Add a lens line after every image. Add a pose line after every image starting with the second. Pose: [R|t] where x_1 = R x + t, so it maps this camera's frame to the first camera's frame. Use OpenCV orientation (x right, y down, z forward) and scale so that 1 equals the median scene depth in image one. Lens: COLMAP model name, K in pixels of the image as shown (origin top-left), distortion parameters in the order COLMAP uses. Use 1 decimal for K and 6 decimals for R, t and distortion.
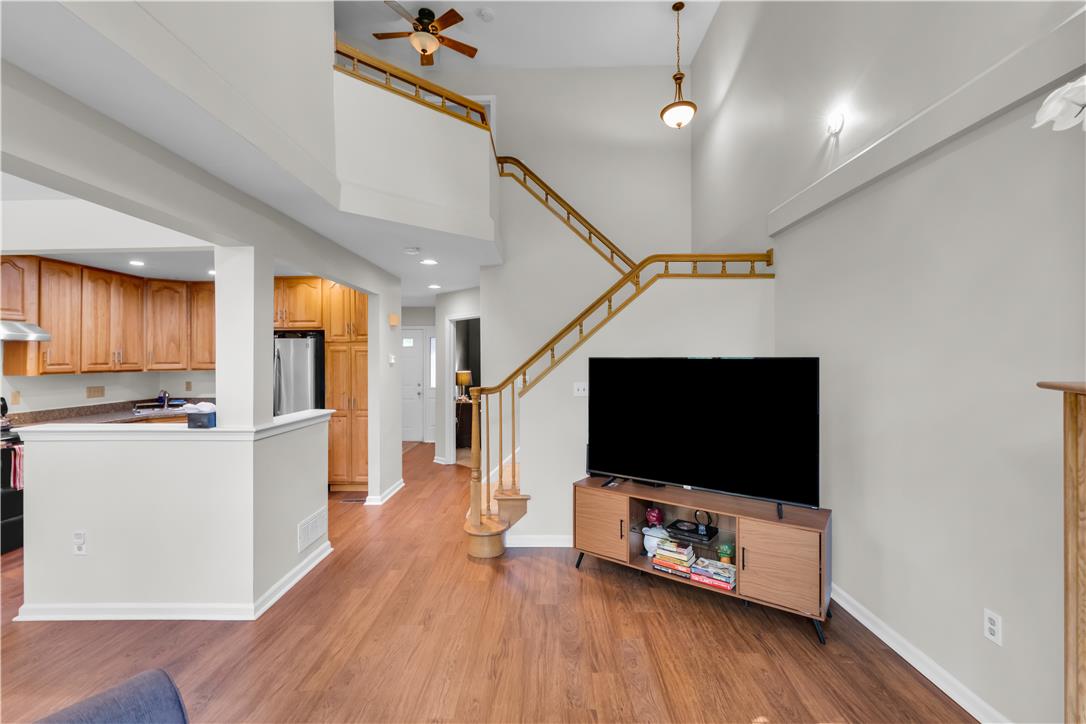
lens RADIAL K [[474.1, 0, 535.3], [0, 474.1, 357.1], [0, 0, 1]] dist [0.000809, -0.000062]
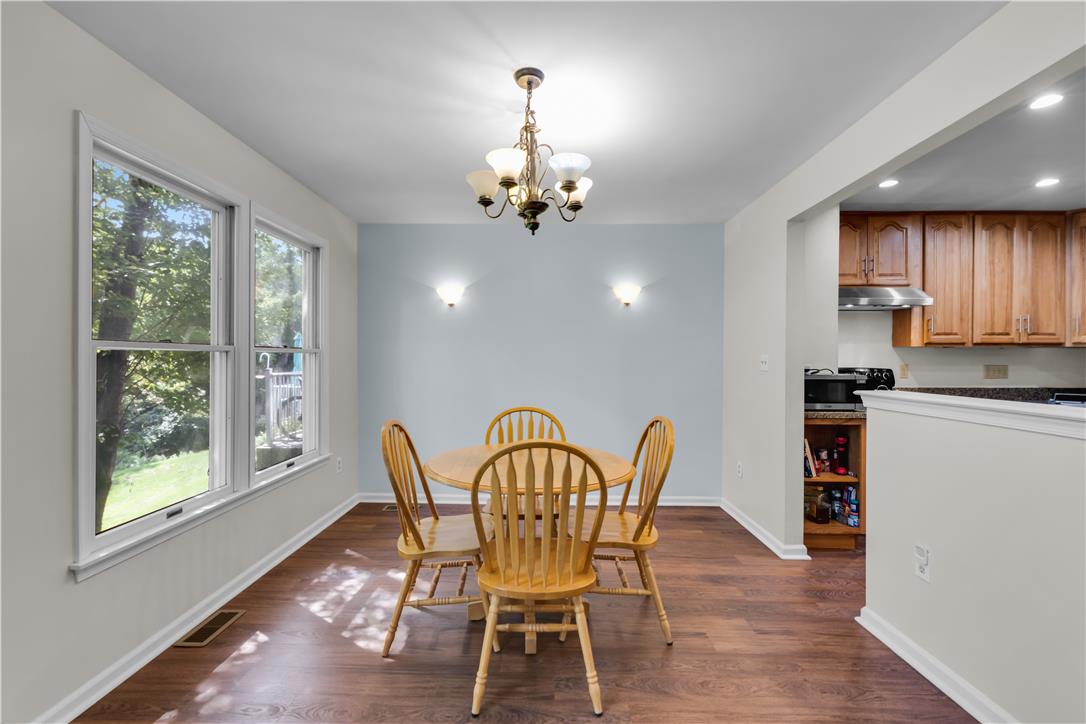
lens RADIAL K [[462.4, 0, 538.8], [0, 462.4, 357.9], [0, 0, 1]] dist [0.000335, -0.000604]
pose [[-0.001417, 0.002132, -0.999997, -0.164881], [-0.000105, 0.999998, 0.002132, 0.053283], [0.999999, 0.000108, -0.001416, 0.257303]]
